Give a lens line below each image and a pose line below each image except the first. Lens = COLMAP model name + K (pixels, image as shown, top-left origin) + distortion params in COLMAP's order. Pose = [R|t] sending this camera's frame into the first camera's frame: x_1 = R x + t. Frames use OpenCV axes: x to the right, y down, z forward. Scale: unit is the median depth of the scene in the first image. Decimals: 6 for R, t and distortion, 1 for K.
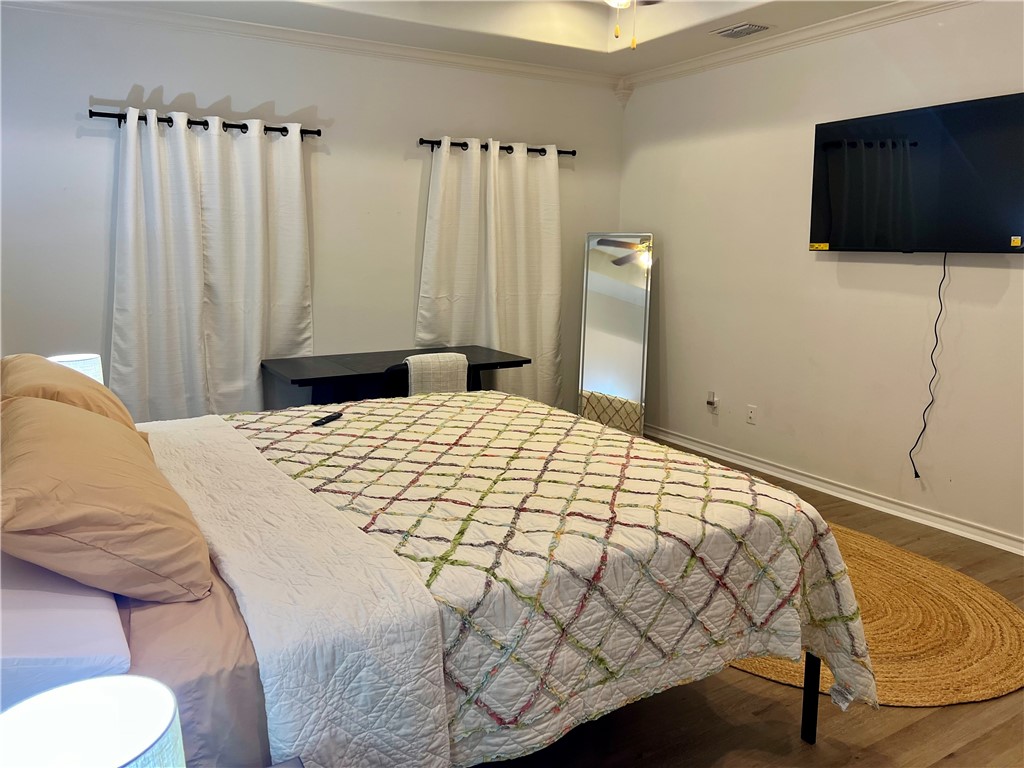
lens RADIAL K [[781.8, 0, 515.6], [0, 781.8, 402.8], [0, 0, 1]] dist [0.059999, -0.079002]
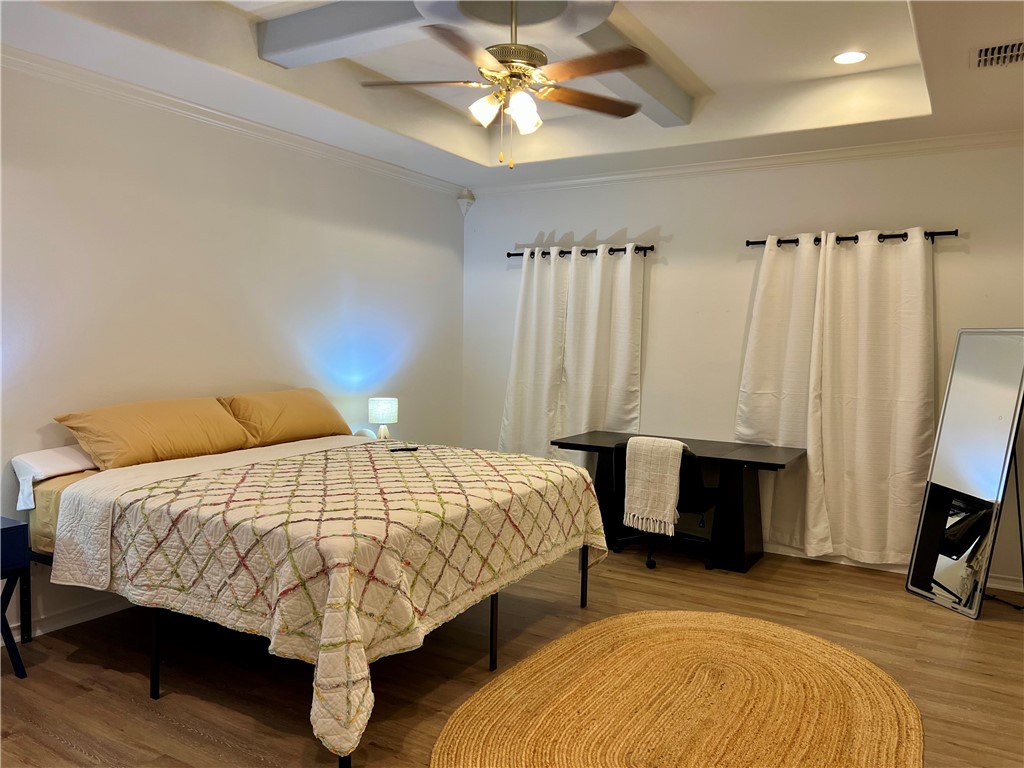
lens RADIAL K [[781.8, 0, 515.6], [0, 781.8, 402.8], [0, 0, 1]] dist [0.059999, -0.079002]
pose [[0.452001, 0.073574, -0.888978, 0.749593], [-0.196287, 0.980369, -0.018665, -0.050895], [0.870153, 0.182932, 0.457570, 0.325717]]
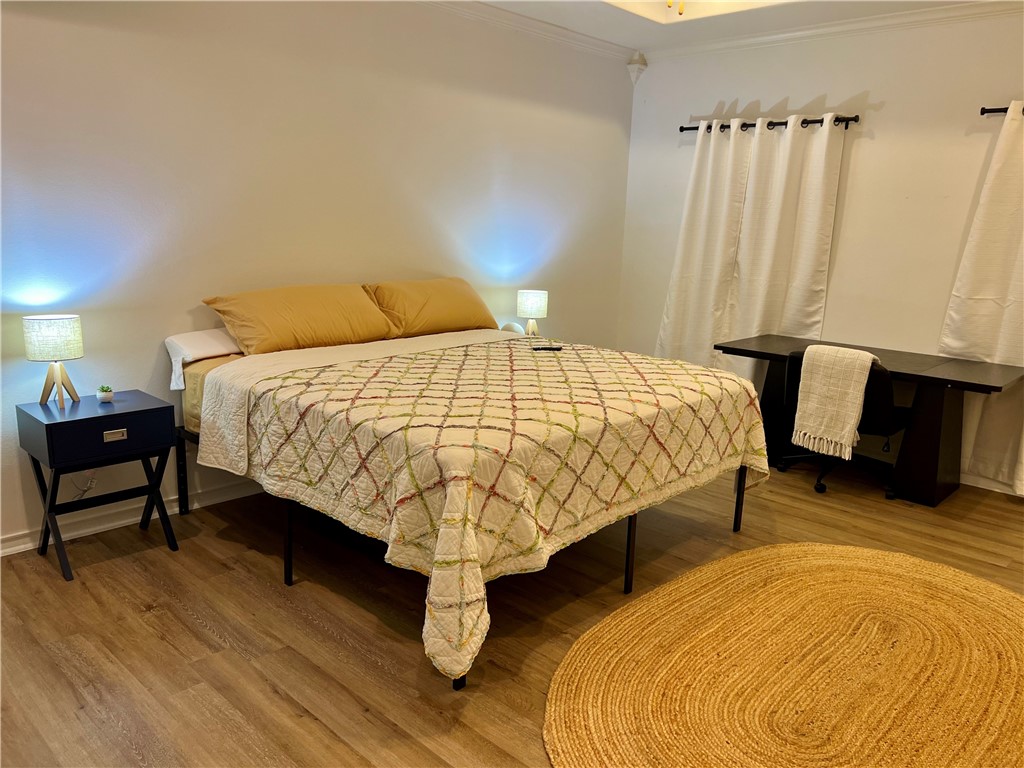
lens RADIAL K [[781.8, 0, 515.6], [0, 781.8, 402.8], [0, 0, 1]] dist [0.059999, -0.079002]
pose [[0.249879, 0.219928, -0.942970, 0.682625], [-0.228897, 0.959678, 0.163169, -0.062831], [0.940833, 0.175070, 0.290144, 0.374004]]
